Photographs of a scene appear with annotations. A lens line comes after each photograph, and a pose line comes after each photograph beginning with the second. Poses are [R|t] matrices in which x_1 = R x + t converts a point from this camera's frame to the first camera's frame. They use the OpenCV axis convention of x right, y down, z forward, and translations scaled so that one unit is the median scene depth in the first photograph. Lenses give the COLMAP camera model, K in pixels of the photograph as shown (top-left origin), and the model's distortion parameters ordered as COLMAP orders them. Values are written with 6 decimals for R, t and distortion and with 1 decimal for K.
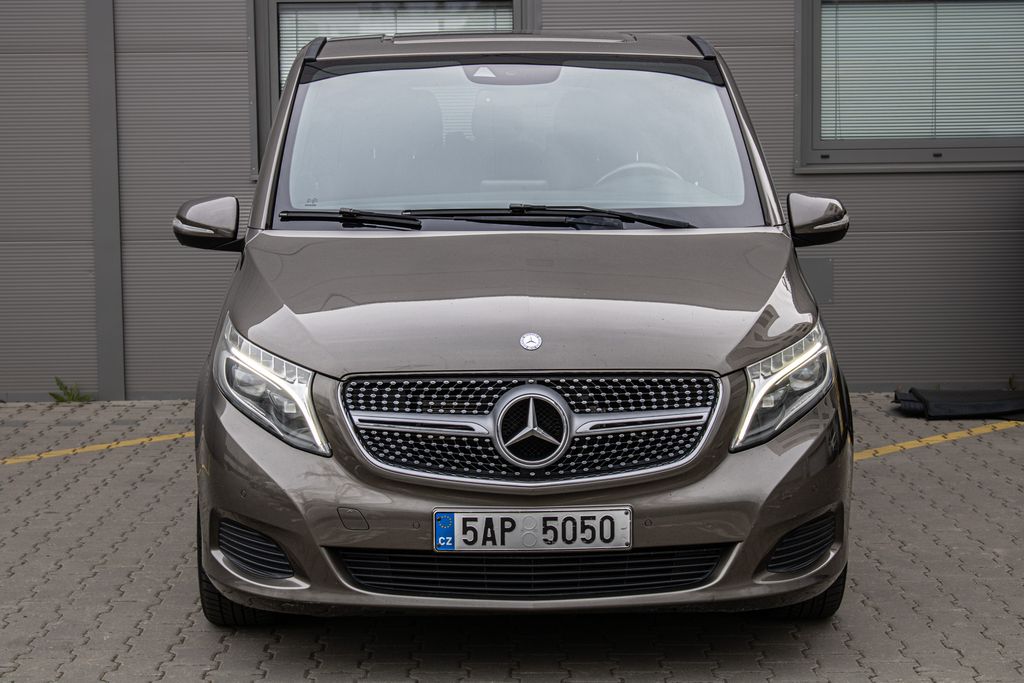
lens RADIAL K [[2202.9, 0, 512.0], [0, 2202.9, 341.5], [0, 0, 1]] dist [-0.005910, -0.075760]
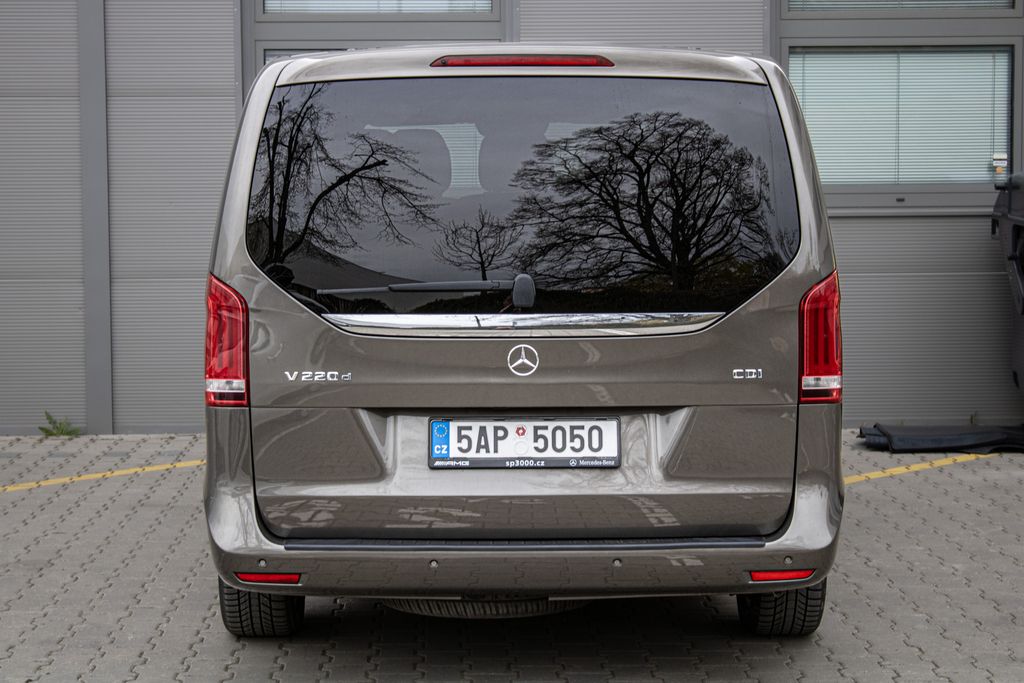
lens RADIAL K [[2335.7, 0, 512.0], [0, 2335.7, 341.5], [0, 0, 1]] dist [-0.026405, -0.073708]
pose [[0.999684, 0.003535, 0.024903, -0.019135], [-0.002834, 0.999600, -0.028144, 0.015261], [-0.024992, 0.028065, 0.999294, -0.104570]]
